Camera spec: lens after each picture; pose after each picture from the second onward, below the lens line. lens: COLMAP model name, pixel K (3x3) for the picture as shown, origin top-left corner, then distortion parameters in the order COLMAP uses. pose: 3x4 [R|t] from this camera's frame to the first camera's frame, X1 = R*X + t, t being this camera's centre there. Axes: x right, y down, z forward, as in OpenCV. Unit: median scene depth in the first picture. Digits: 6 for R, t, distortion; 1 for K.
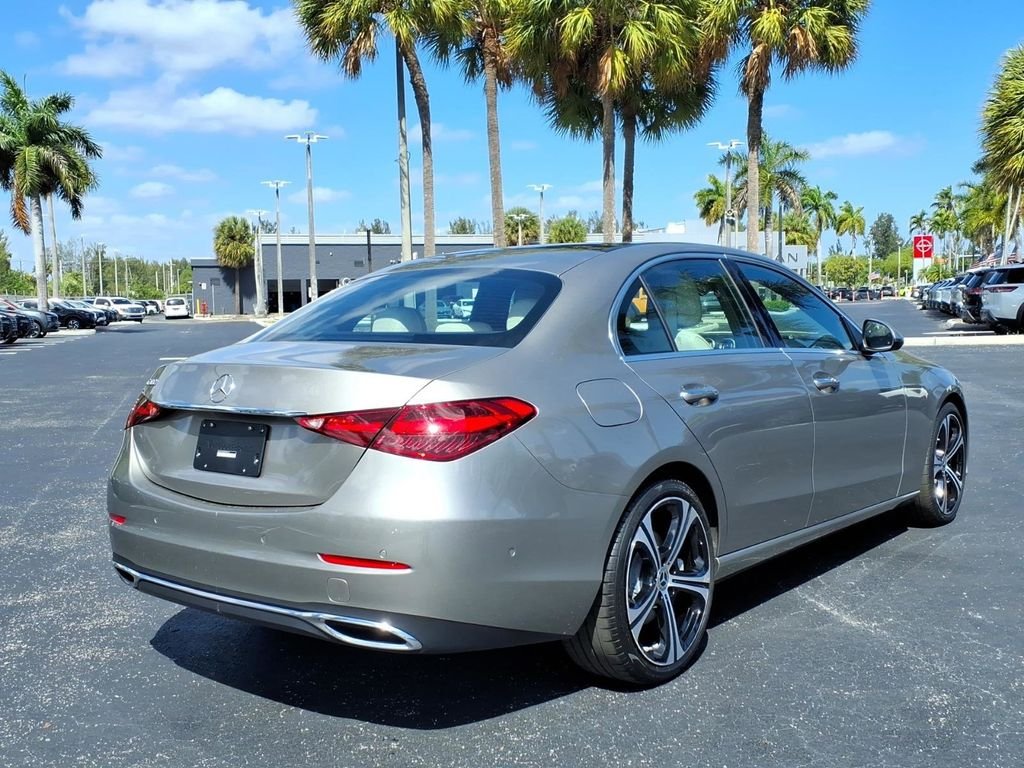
lens RADIAL K [[1200.6, 0, 512.0], [0, 1200.6, 384.0], [0, 0, 1]] dist [-0.005277, 0.036665]
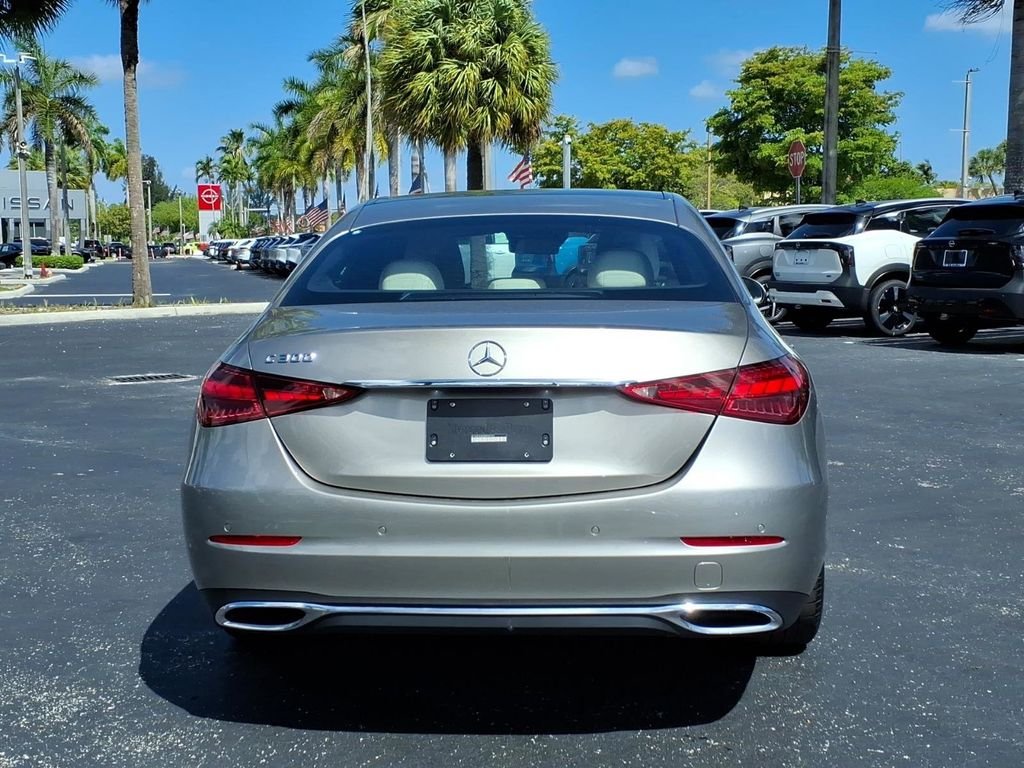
lens RADIAL K [[1465.9, 0, 512.0], [0, 1465.9, 384.0], [0, 0, 1]] dist [0.029793, -0.024748]
pose [[0.766247, -0.045226, 0.640953, -0.186634], [0.035911, 0.998975, 0.027557, -0.001094], [-0.641542, 0.001902, 0.767086, 0.049659]]
